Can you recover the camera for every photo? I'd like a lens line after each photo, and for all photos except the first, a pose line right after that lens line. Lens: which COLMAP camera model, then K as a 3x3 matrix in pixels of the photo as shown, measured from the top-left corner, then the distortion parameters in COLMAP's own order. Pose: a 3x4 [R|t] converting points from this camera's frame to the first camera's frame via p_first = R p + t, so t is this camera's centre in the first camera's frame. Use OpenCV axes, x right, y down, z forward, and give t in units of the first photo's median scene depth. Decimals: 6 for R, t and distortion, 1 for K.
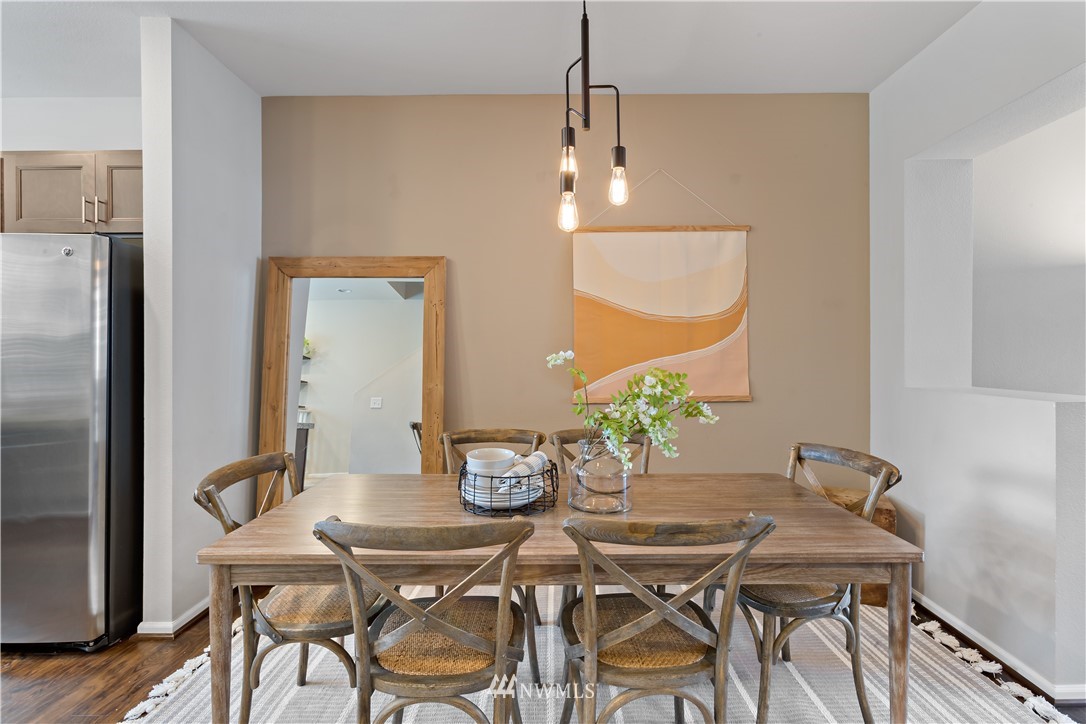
lens RADIAL K [[486.7, 0, 541.2], [0, 486.7, 352.8], [0, 0, 1]] dist [-0.006005, 0.005467]
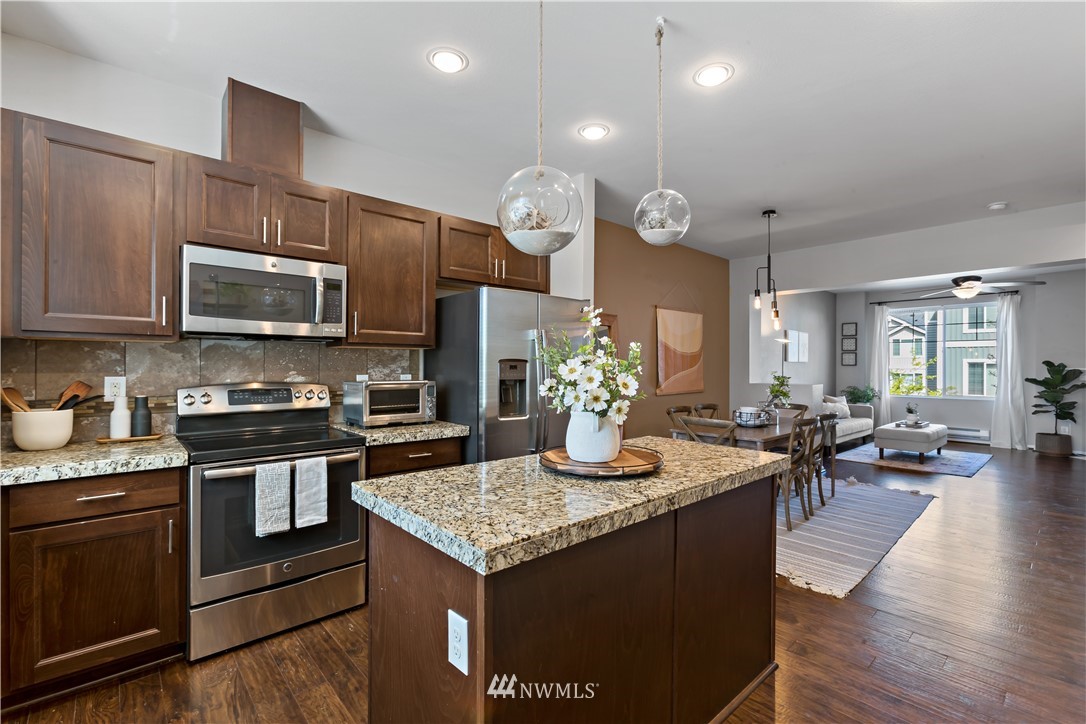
lens RADIAL K [[486.7, 0, 550.5], [0, 486.7, 361.4], [0, 0, 1]] dist [-0.006005, 0.005467]
pose [[0.739046, 0.018481, 0.673402, -1.505194], [-0.012808, 0.999828, -0.013384, -0.005847], [-0.673534, 0.001267, 0.739156, -0.121253]]
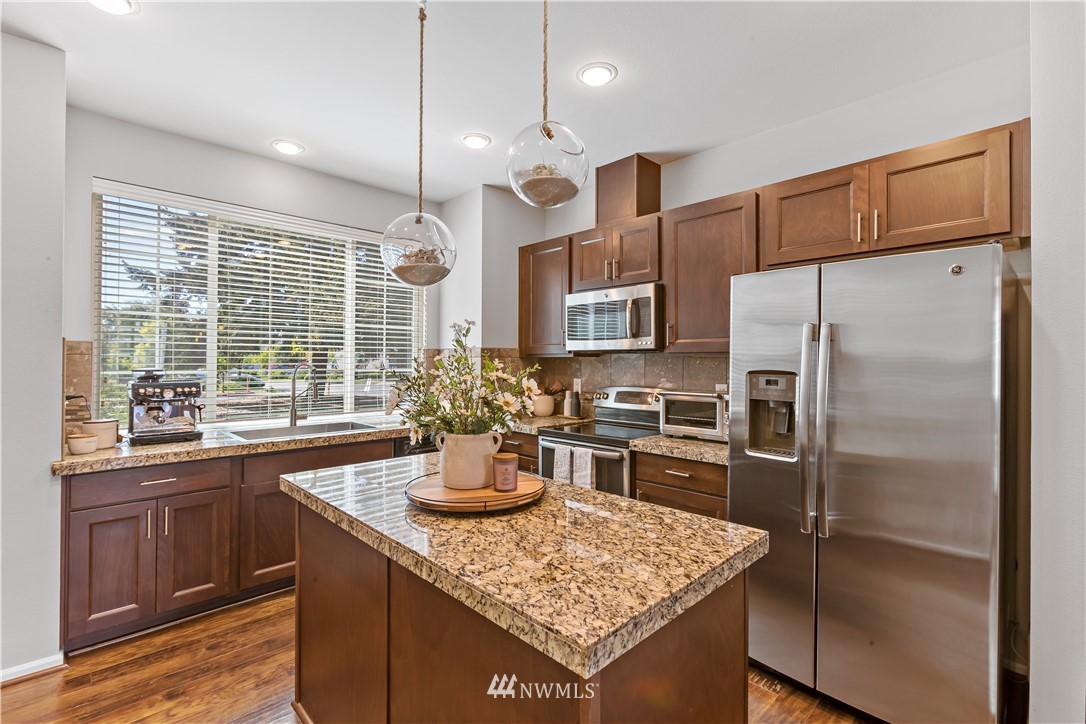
lens RADIAL K [[486.7, 0, 549.6], [0, 486.7, 353.1], [0, 0, 1]] dist [-0.006005, 0.005467]
pose [[0.708472, -0.002058, -0.705736, -0.586016], [-0.006340, 0.999937, -0.009280, -0.040613], [0.705710, 0.011049, 0.708414, -0.036931]]
